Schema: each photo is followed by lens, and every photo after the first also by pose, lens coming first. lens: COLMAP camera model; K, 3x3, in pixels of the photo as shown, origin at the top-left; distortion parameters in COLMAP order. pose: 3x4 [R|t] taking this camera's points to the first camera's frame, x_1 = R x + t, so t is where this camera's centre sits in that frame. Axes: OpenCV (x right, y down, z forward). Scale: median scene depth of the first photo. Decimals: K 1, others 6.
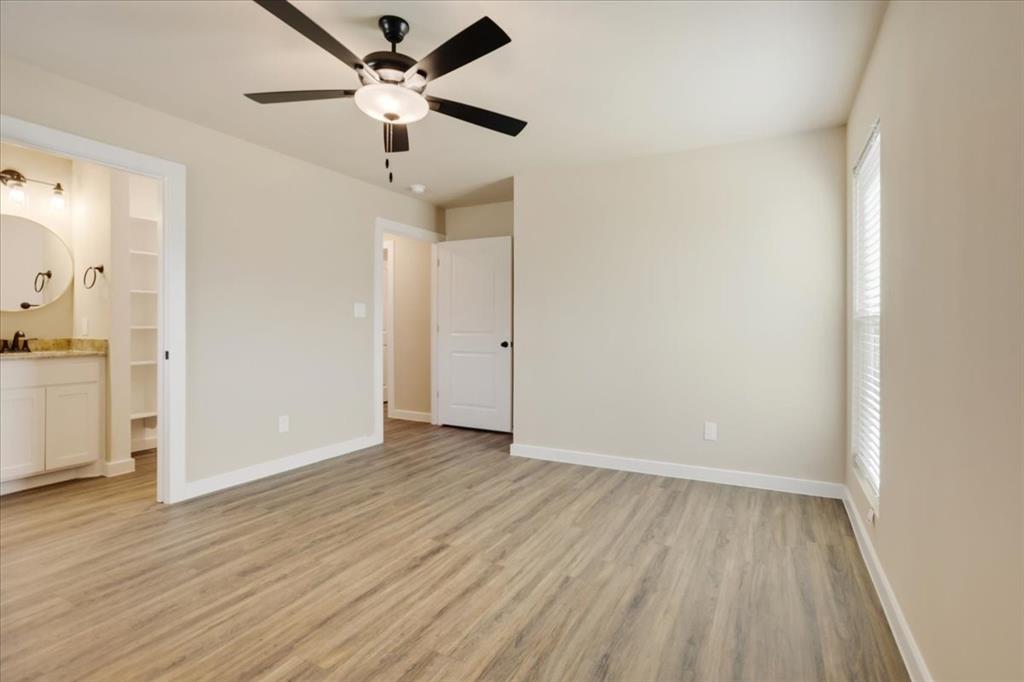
lens RADIAL K [[490.0, 0, 523.6], [0, 490.0, 332.3], [0, 0, 1]] dist [-0.046978, 0.024611]
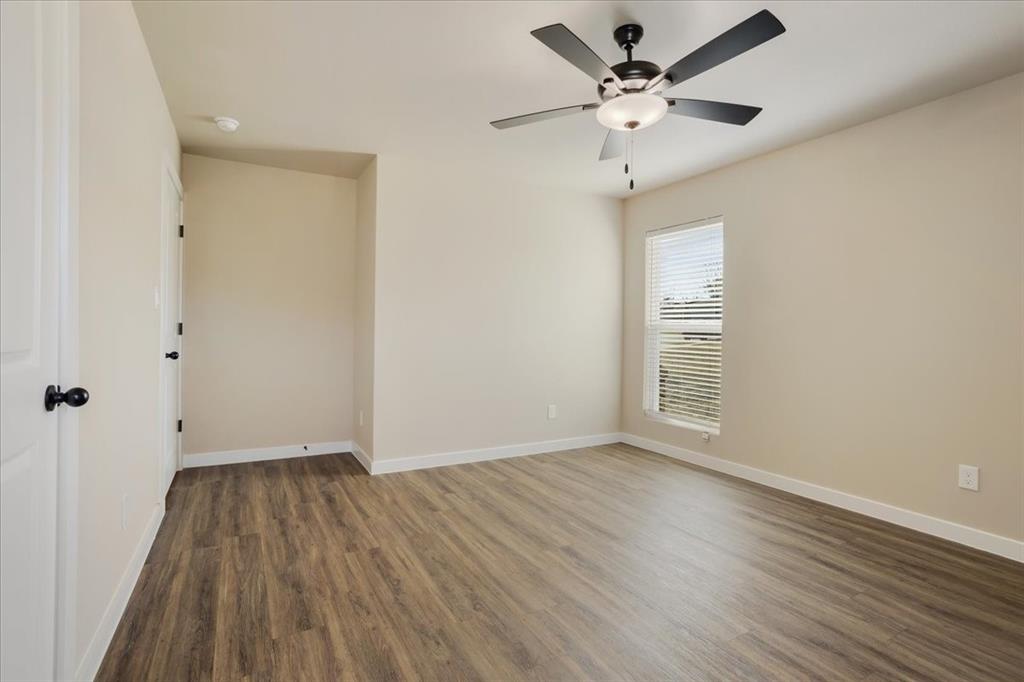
lens RADIAL K [[490.0, 0, 523.6], [0, 490.0, 332.3], [0, 0, 1]] dist [-0.046978, 0.024611]
pose [[0.545332, 0.000519, 0.838220, -0.823827], [-0.000832, 1.000000, -0.000079, -0.004413], [-0.838219, -0.000654, 0.545333, 0.412950]]
